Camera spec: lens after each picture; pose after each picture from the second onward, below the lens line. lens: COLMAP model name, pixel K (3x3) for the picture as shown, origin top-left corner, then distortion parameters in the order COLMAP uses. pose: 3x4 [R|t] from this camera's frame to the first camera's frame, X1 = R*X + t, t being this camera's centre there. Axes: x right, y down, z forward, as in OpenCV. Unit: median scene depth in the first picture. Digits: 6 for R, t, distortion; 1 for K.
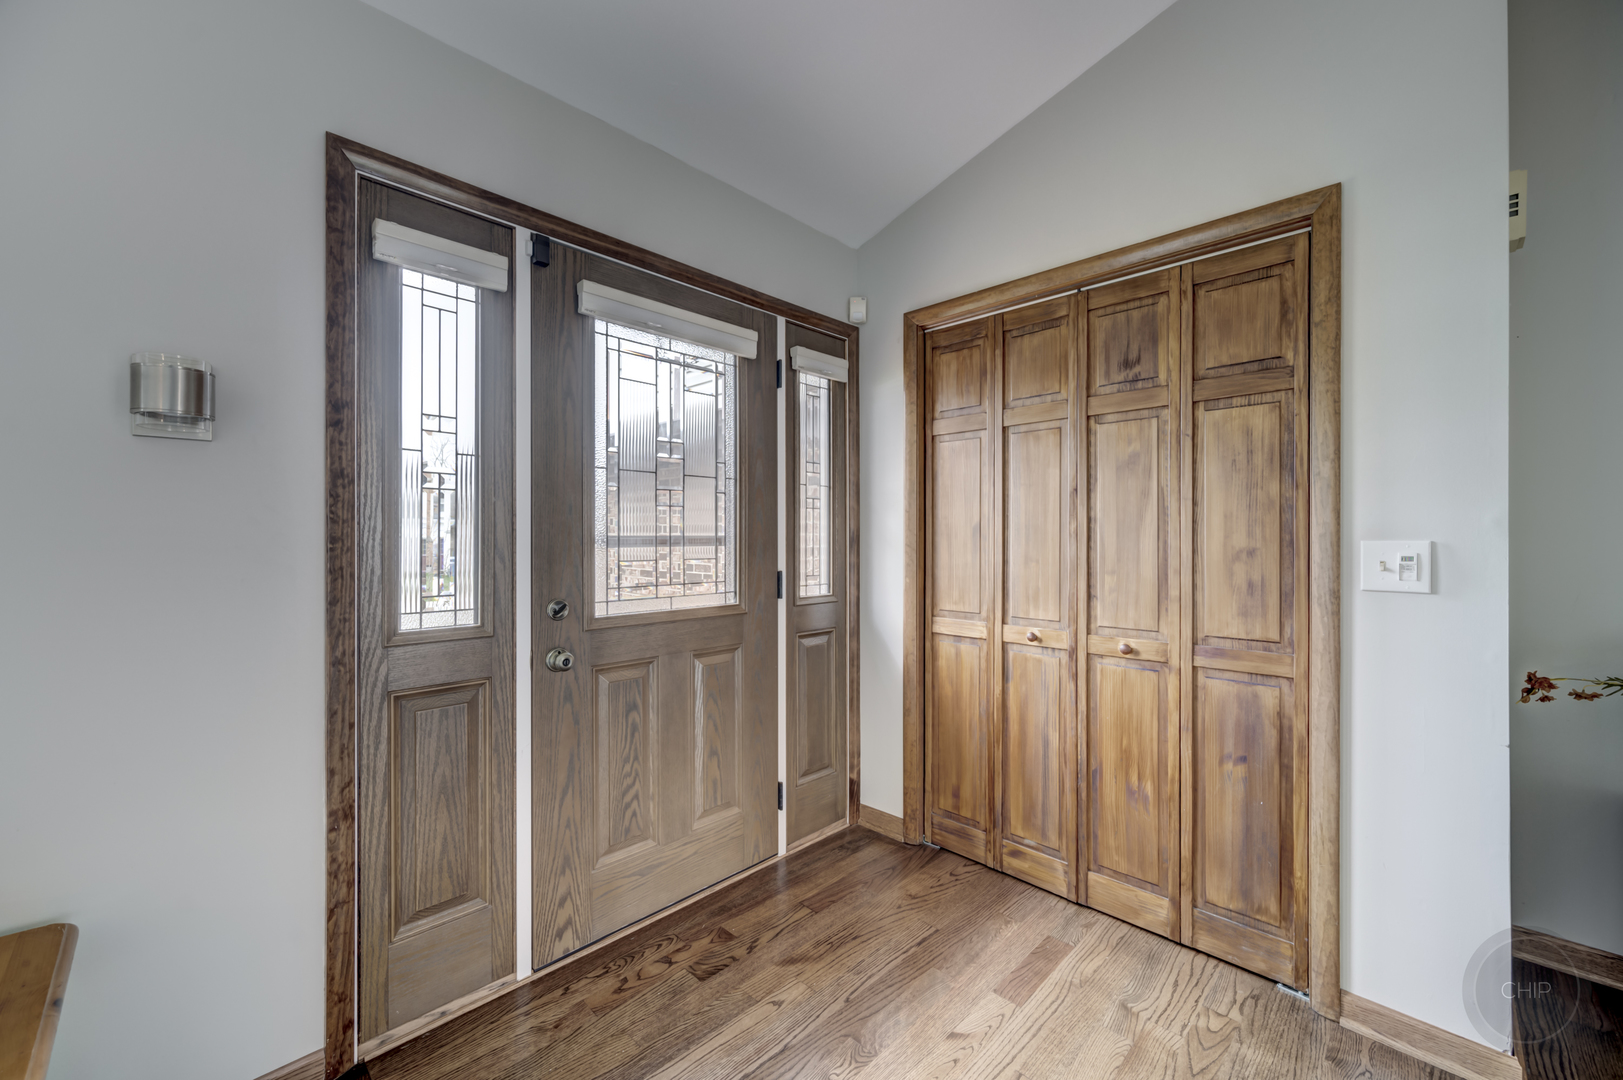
lens RADIAL K [[638.9, 0, 810.0], [0, 638.9, 538.4], [0, 0, 1]] dist [-0.002775, -0.000091]
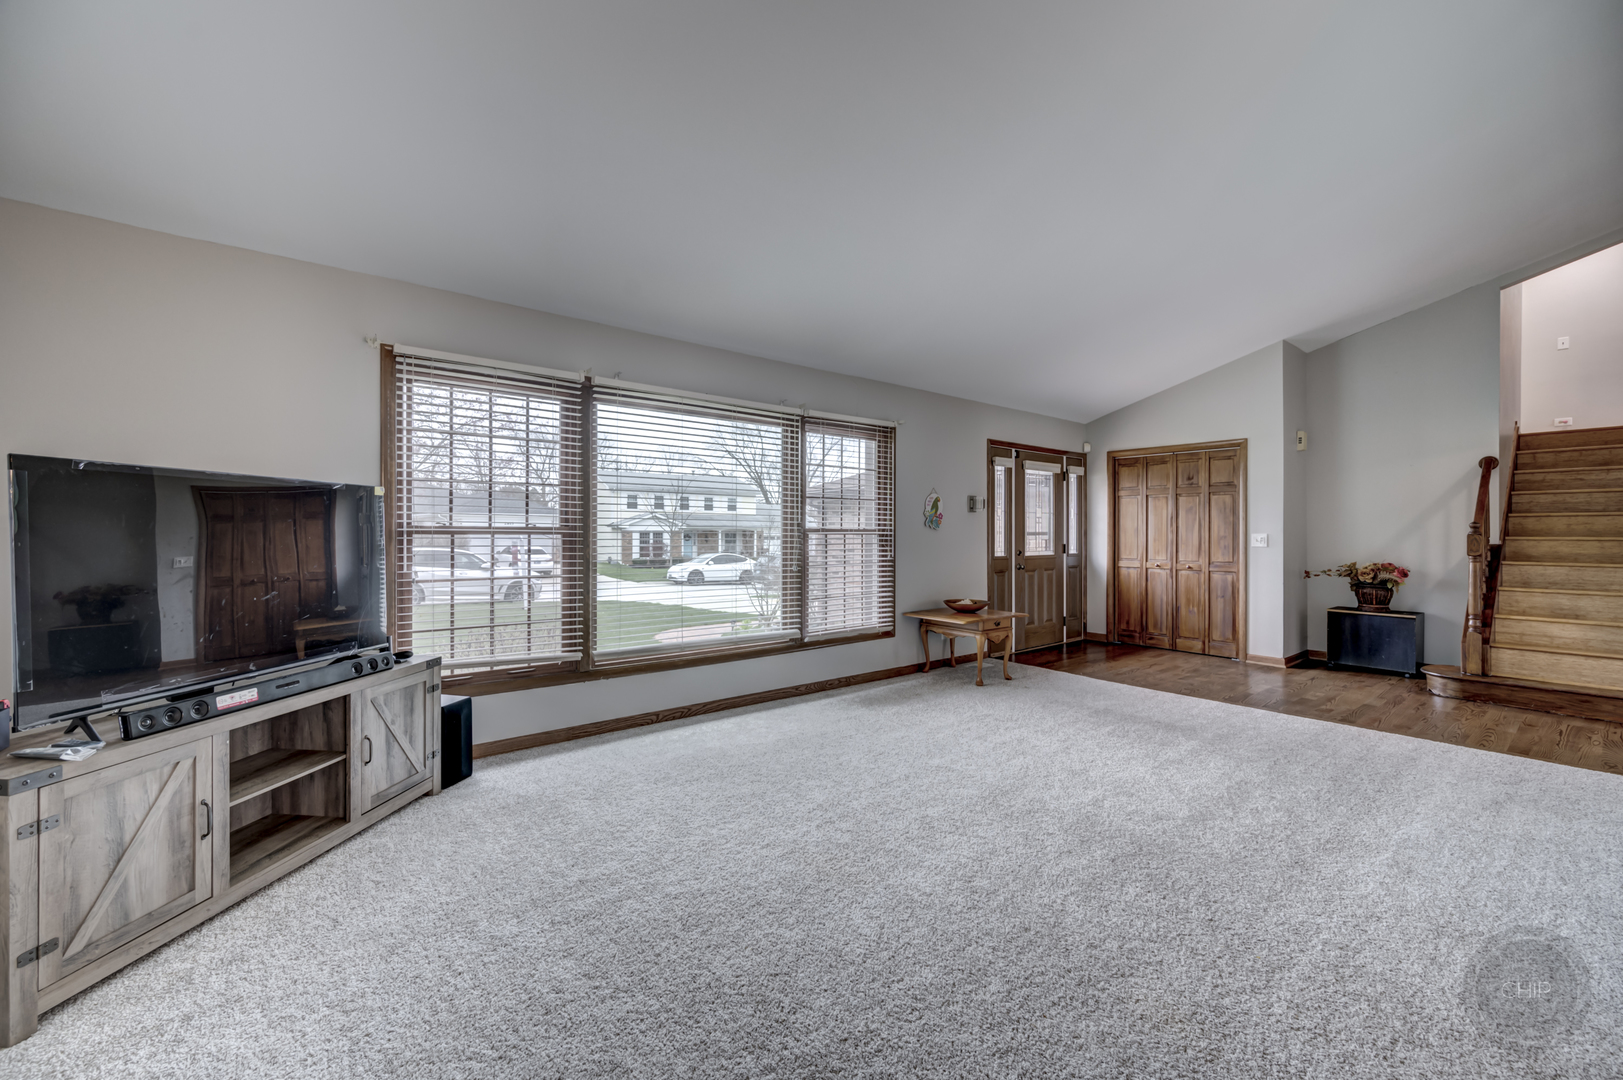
lens RADIAL K [[638.9, 0, 814.5], [0, 638.9, 532.7], [0, 0, 1]] dist [-0.002775, -0.000091]
pose [[0.992164, 0.000877, -0.124938, -0.909005], [-0.000575, 0.999997, 0.002454, -0.007619], [0.124940, -0.002362, 0.992162, -2.264917]]
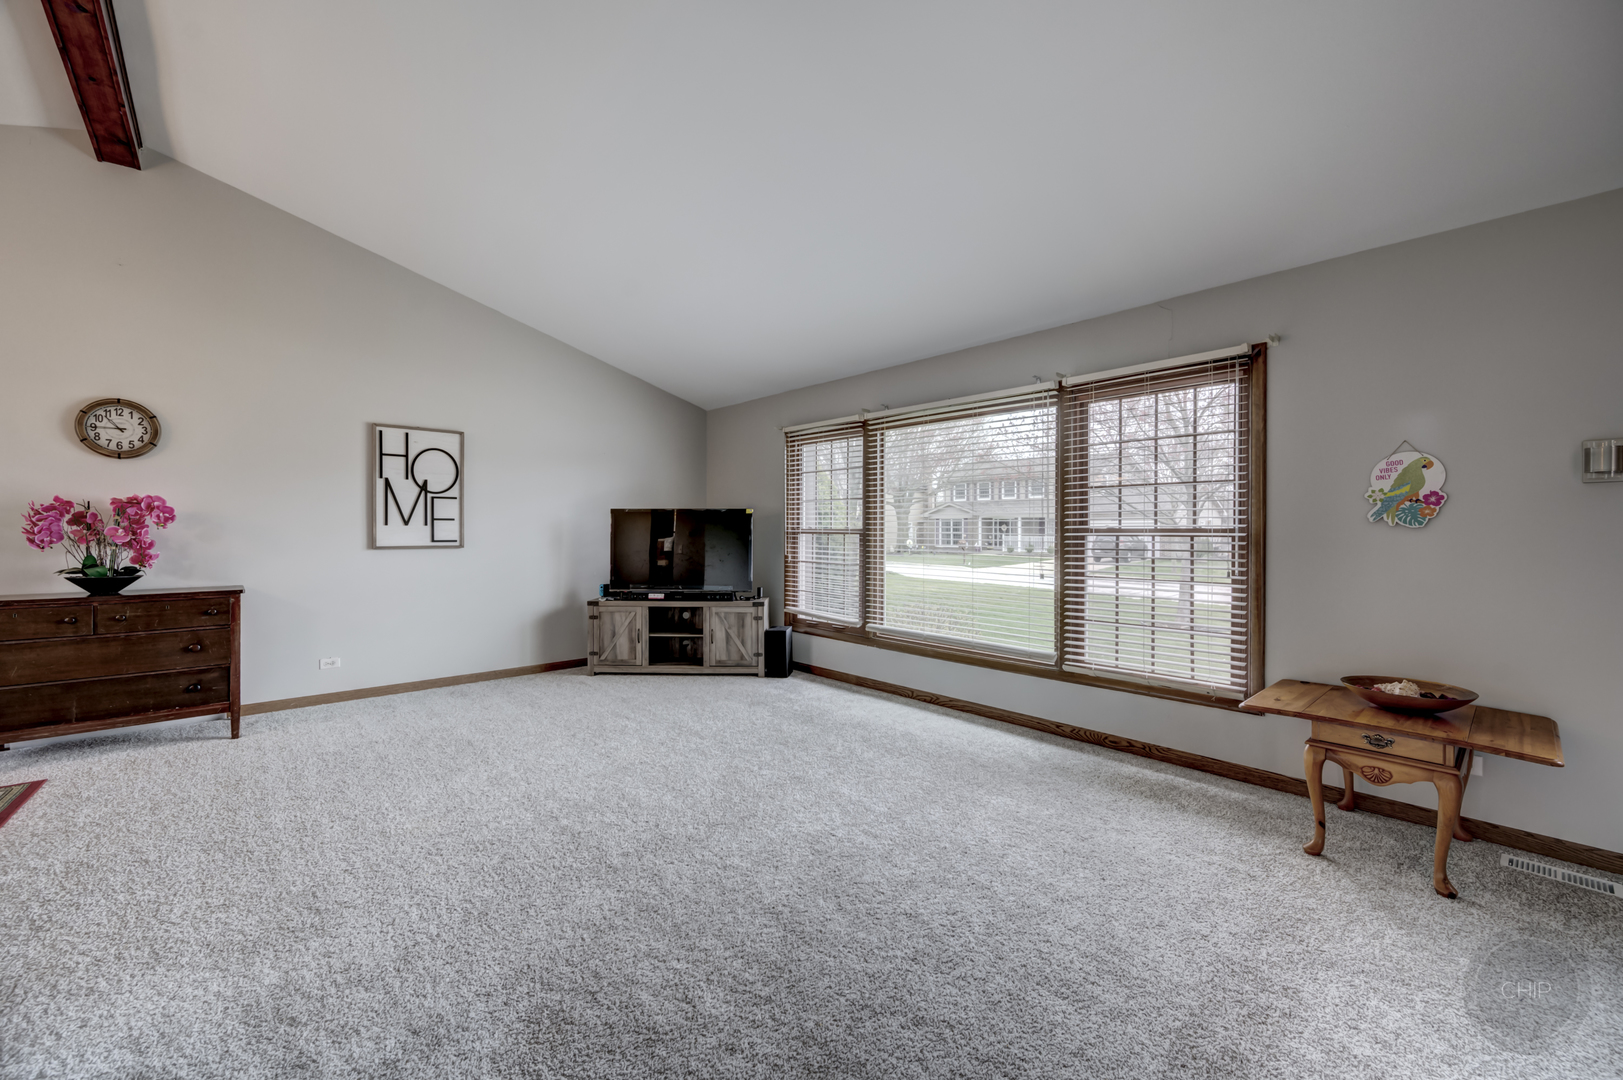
lens RADIAL K [[638.9, 0, 813.4], [0, 638.9, 531.6], [0, 0, 1]] dist [-0.002775, -0.000091]
pose [[-0.056653, -0.002979, -0.998389, 0.558919], [-0.001998, 0.999994, -0.002871, -0.001381], [0.998392, 0.001832, -0.056659, -0.684246]]
